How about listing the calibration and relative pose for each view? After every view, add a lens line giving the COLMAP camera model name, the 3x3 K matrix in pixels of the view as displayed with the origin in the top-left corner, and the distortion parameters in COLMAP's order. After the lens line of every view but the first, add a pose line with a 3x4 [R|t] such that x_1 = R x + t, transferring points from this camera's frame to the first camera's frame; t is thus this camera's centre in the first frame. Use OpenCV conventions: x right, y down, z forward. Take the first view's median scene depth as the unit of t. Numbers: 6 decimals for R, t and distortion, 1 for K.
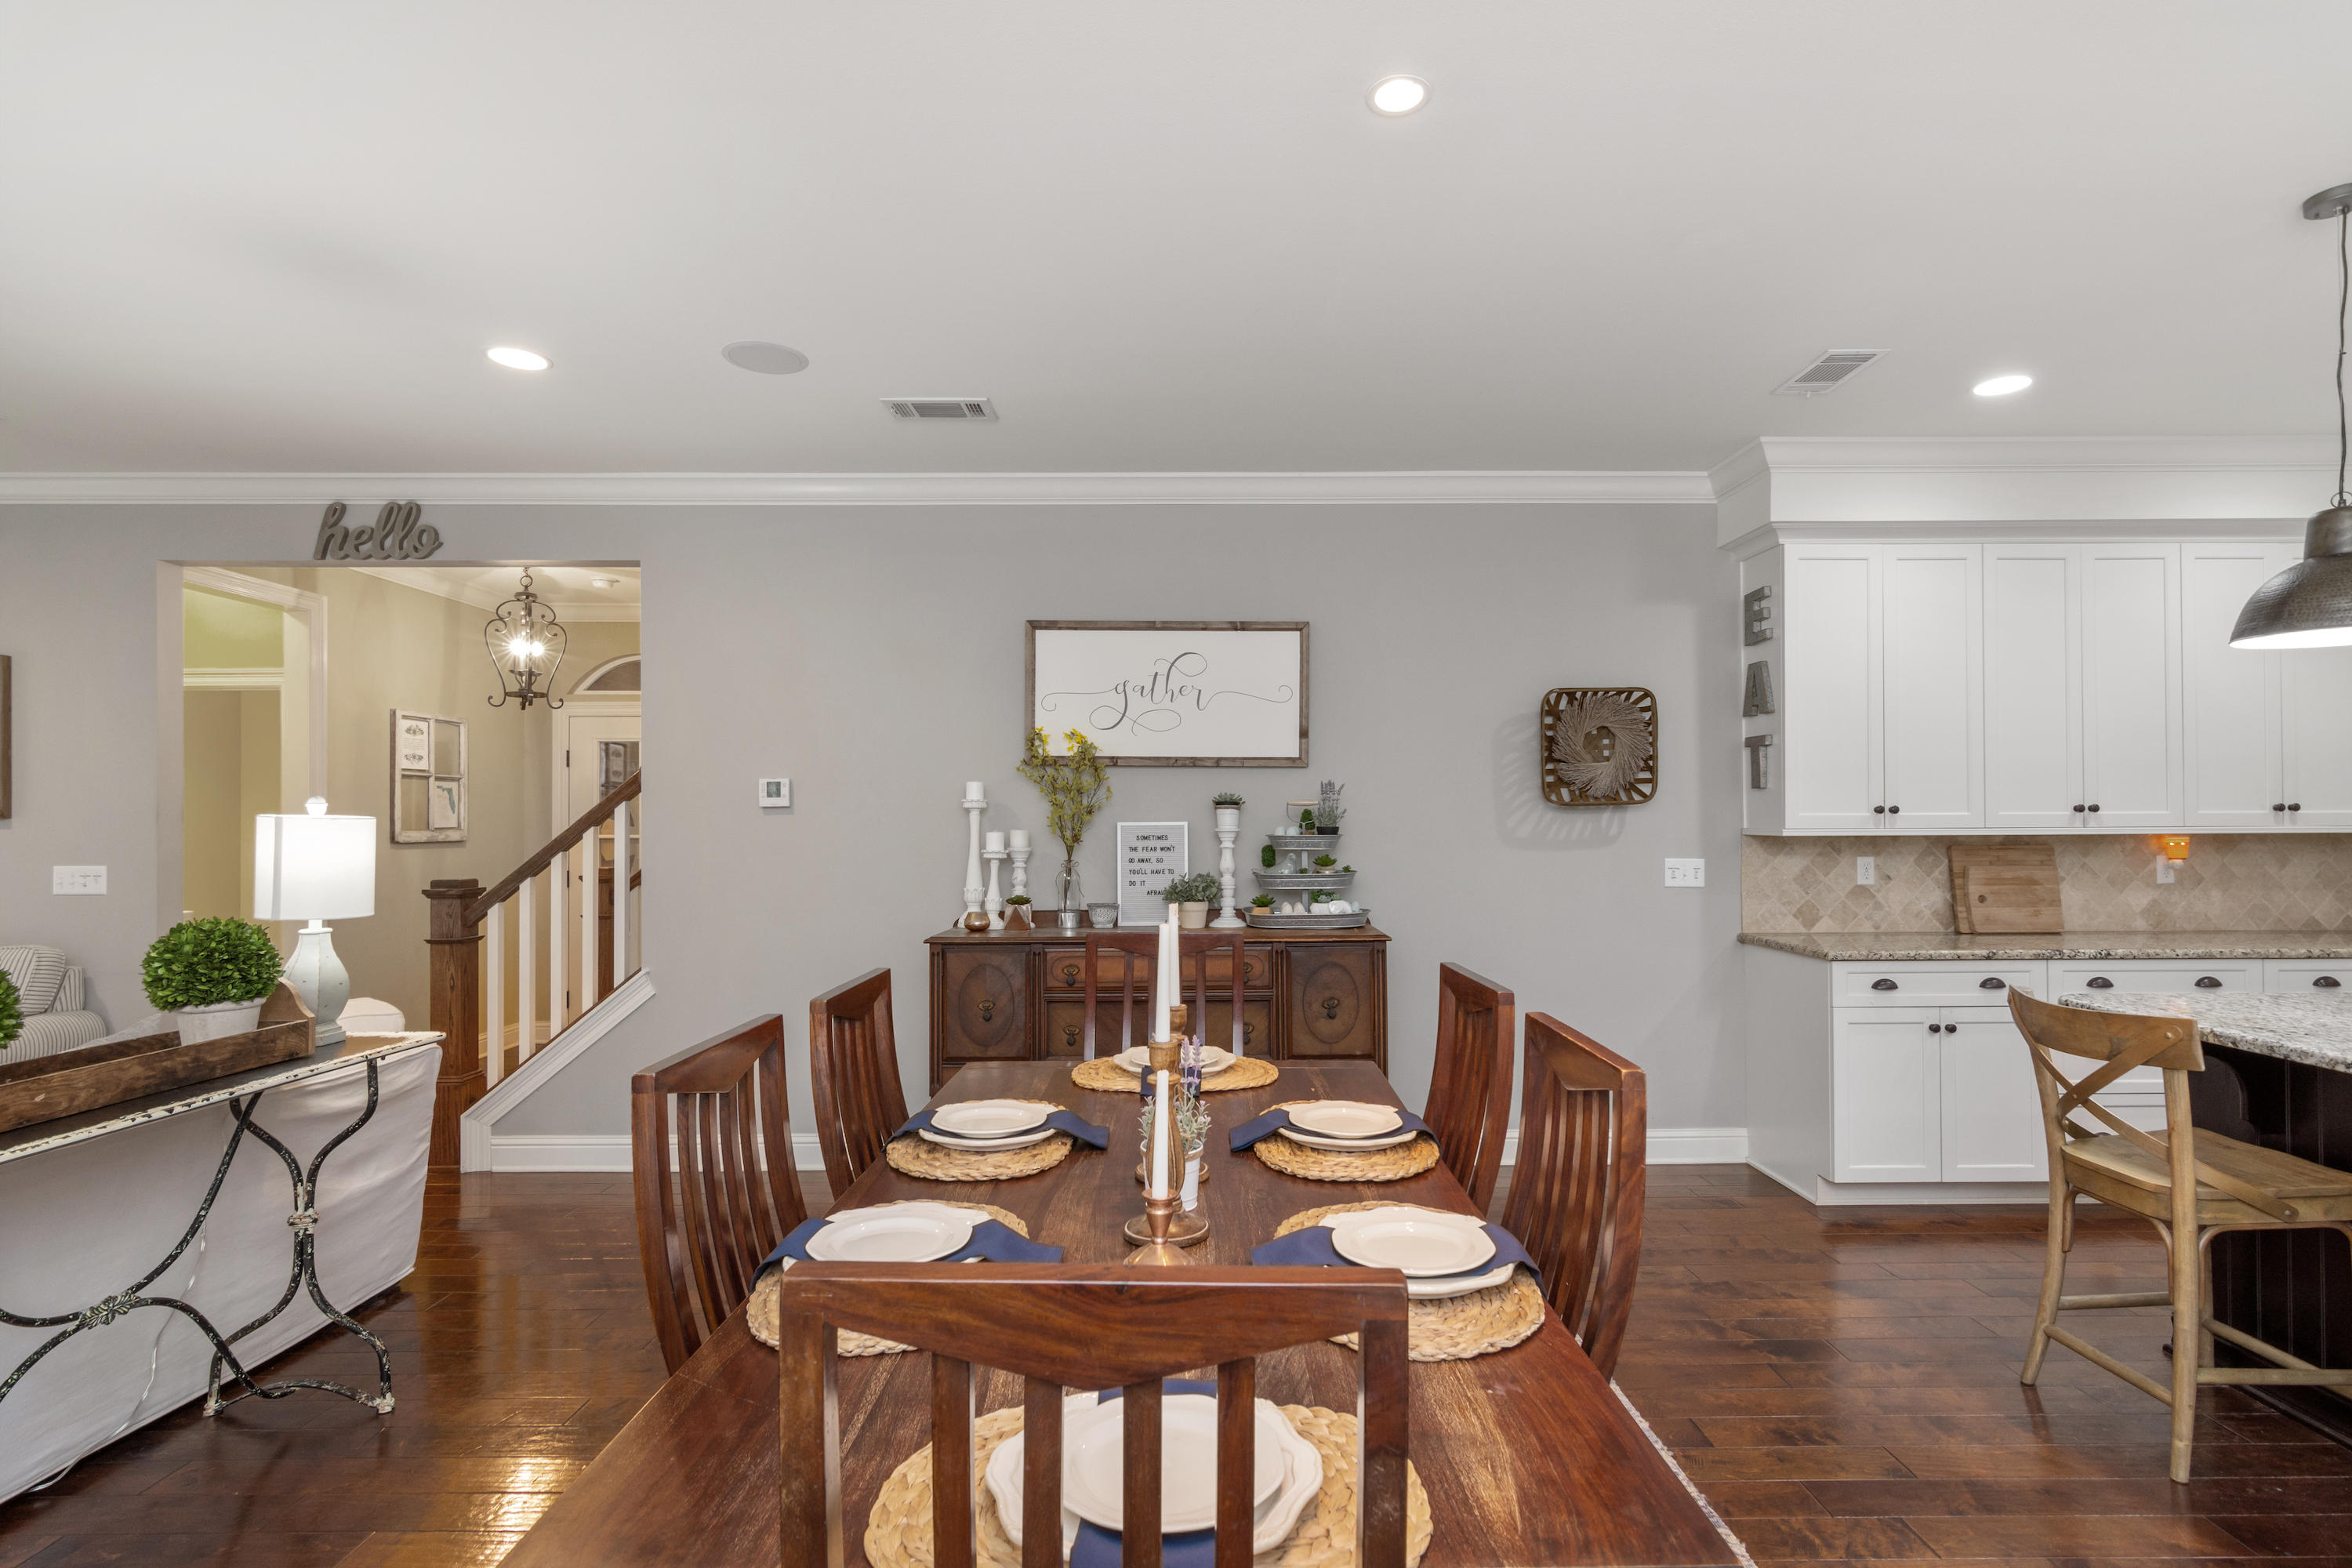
lens RADIAL K [[1134.2, 0, 1180.5], [0, 1134.2, 802.9], [0, 0, 1]] dist [-0.003502, 0.003462]
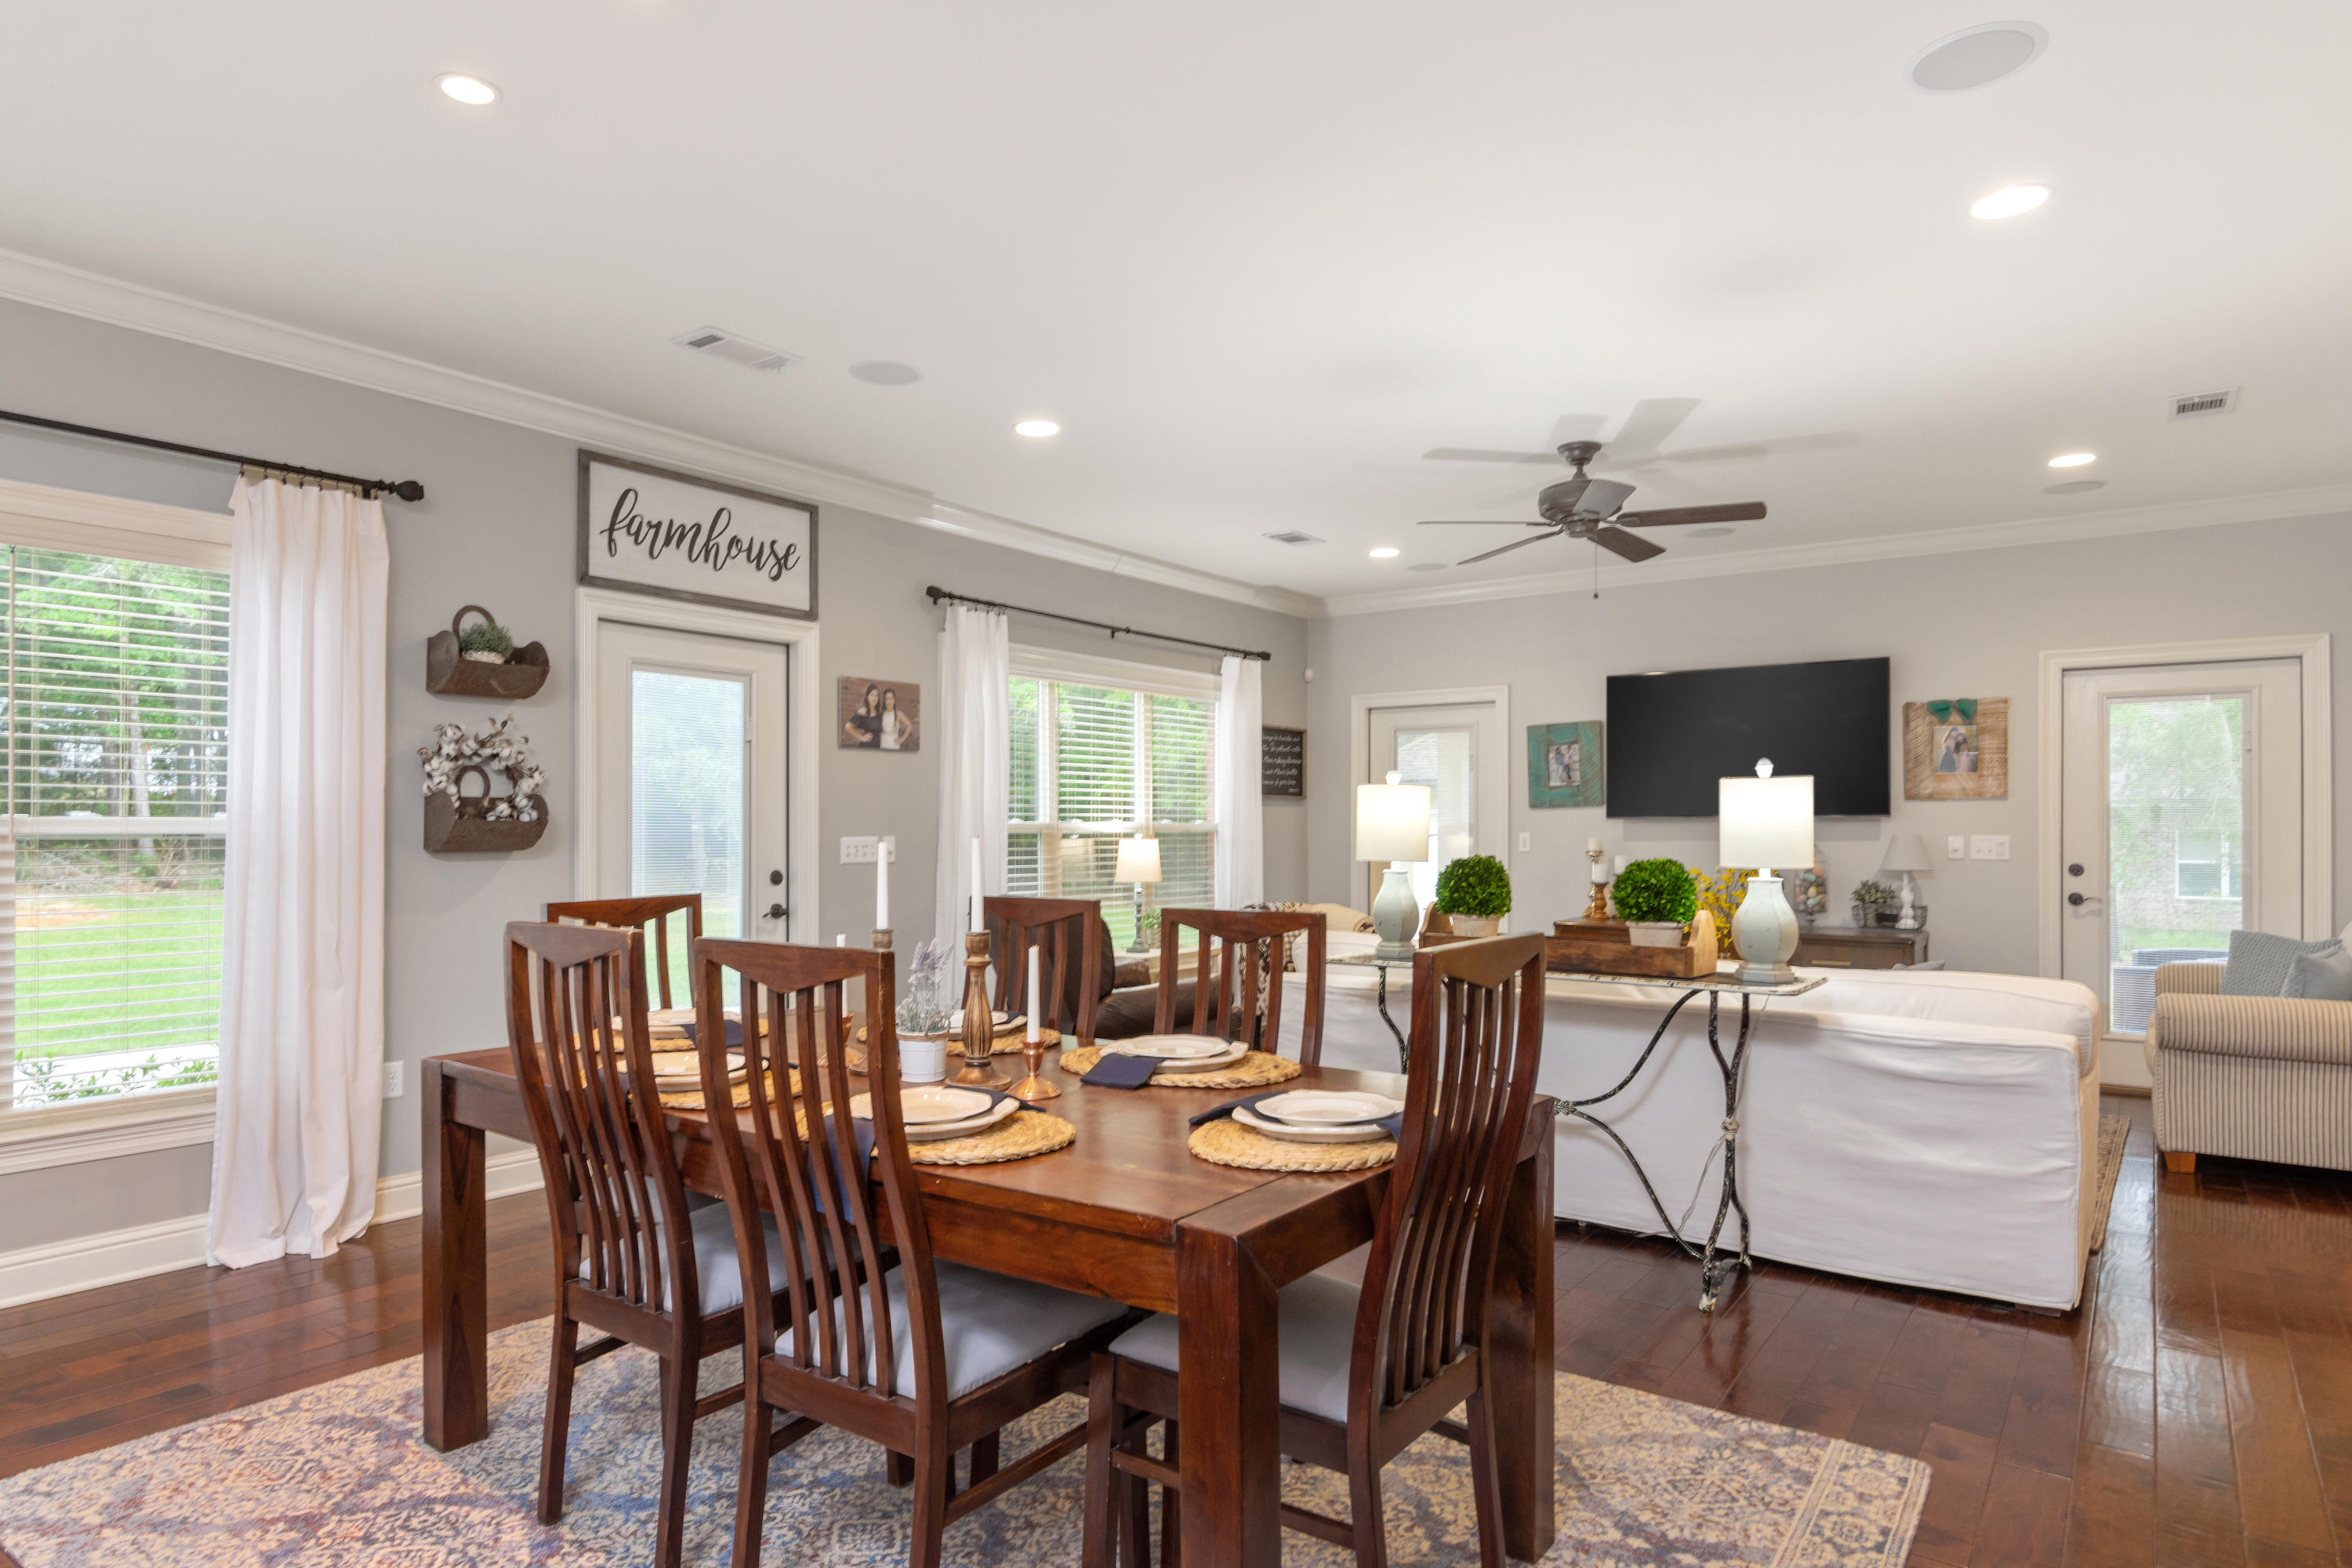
lens RADIAL K [[1312.5, 0, 1166.3], [0, 1312.5, 821.8], [0, 0, 1]] dist [-0.004890, 0.004844]
pose [[-0.593236, 0.000821, -0.805028, 0.384070], [0.014950, 0.999838, -0.009997, 0.036845], [0.804890, -0.017966, -0.593152, 0.797567]]
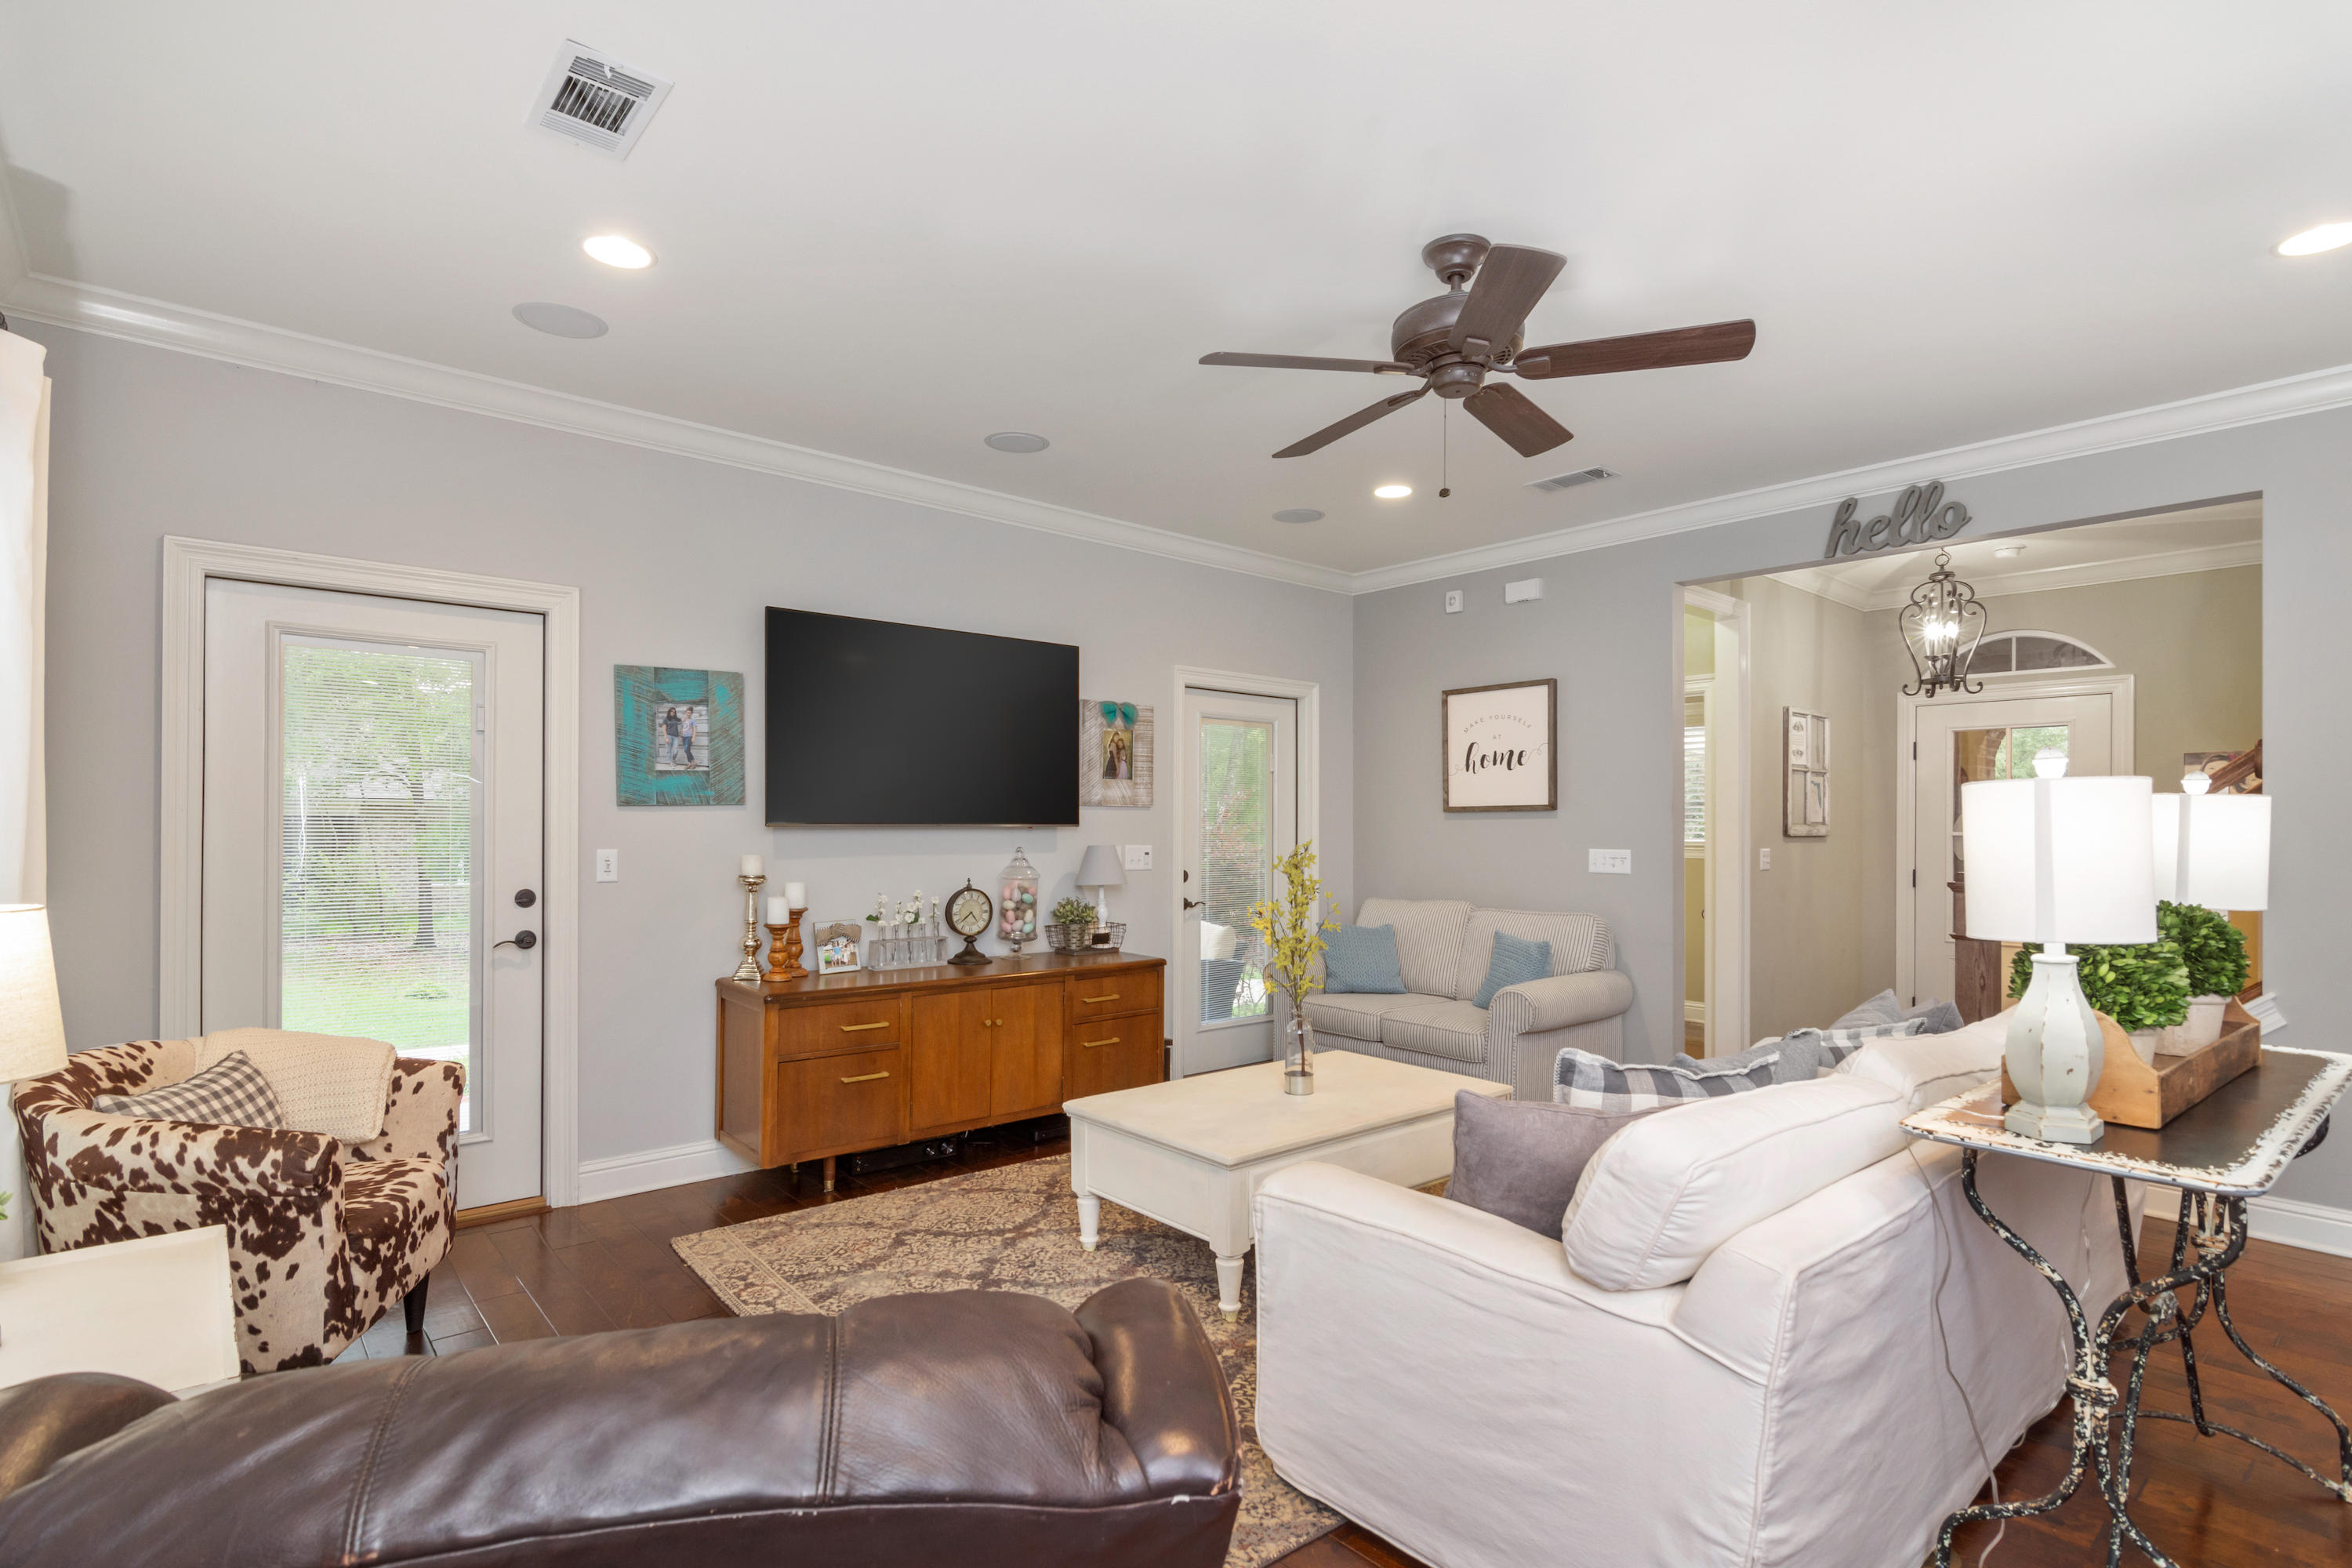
lens RADIAL K [[1134.2, 0, 1195.7], [0, 1134.2, 831.2], [0, 0, 1]] dist [-0.003502, 0.003462]
pose [[0.656653, 0.011464, -0.754106, -0.376511], [0.004657, 0.999804, 0.019253, 0.011784], [0.754178, -0.016154, 0.656471, -0.122086]]
